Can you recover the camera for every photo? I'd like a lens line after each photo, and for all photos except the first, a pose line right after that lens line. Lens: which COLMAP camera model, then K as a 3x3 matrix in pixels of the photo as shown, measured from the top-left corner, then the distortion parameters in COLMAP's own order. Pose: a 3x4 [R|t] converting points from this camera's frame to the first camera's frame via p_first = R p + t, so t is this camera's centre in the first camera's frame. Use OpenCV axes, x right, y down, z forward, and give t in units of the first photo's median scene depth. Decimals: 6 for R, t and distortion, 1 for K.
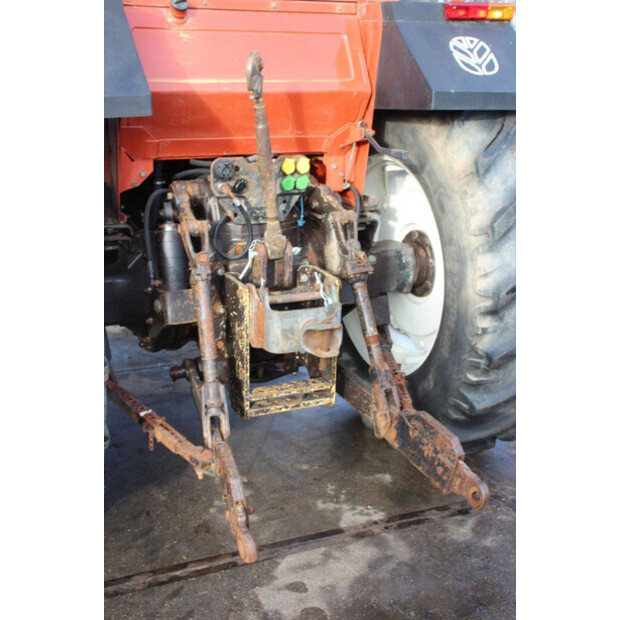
lens RADIAL K [[870.5, 0, 310.0], [0, 870.5, 310.0], [0, 0, 1]] dist [0.004445, 0.455430]
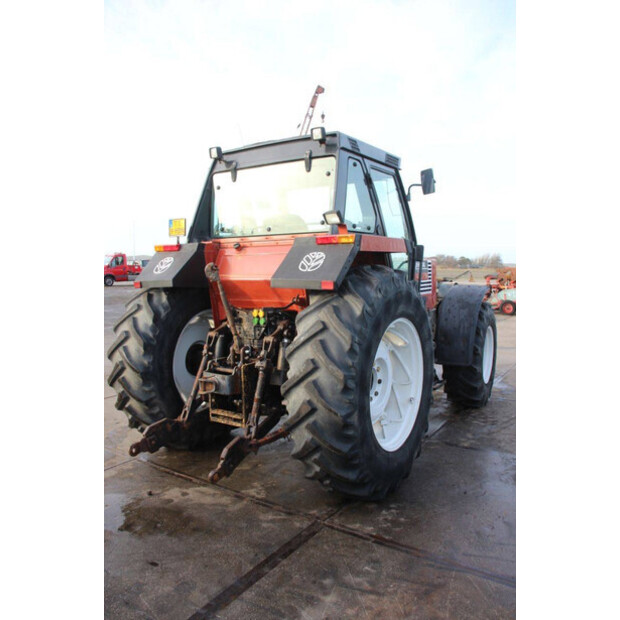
lens RADIAL K [[520.4, 0, 310.0], [0, 520.4, 310.0], [0, 0, 1]] dist [-0.167692, 0.147364]
pose [[0.521901, 0.046484, -0.851738, 1.132417], [-0.229545, 0.969334, -0.087752, -0.090881], [0.821540, 0.241310, 0.516567, 0.443654]]
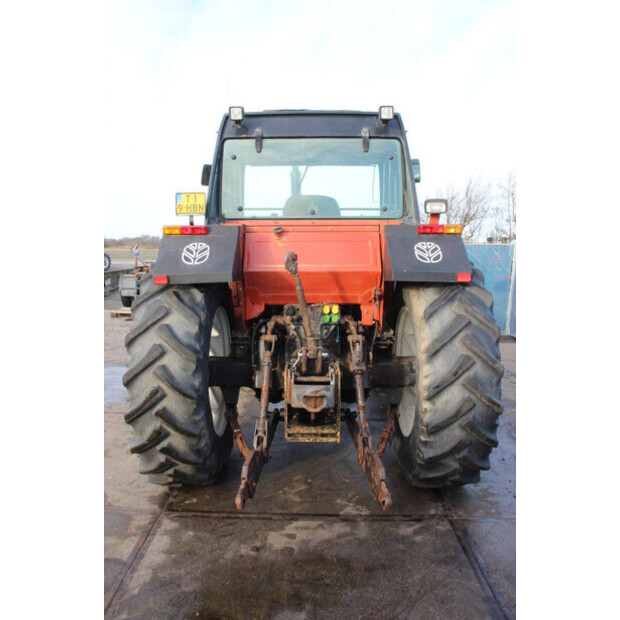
lens RADIAL K [[520.4, 0, 310.0], [0, 520.4, 310.0], [0, 0, 1]] dist [-0.167692, 0.147364]
pose [[0.901037, 0.033368, -0.432456, 0.423941], [-0.108459, 0.982695, -0.150154, 0.006973], [0.419962, 0.182198, 0.889064, -0.006109]]
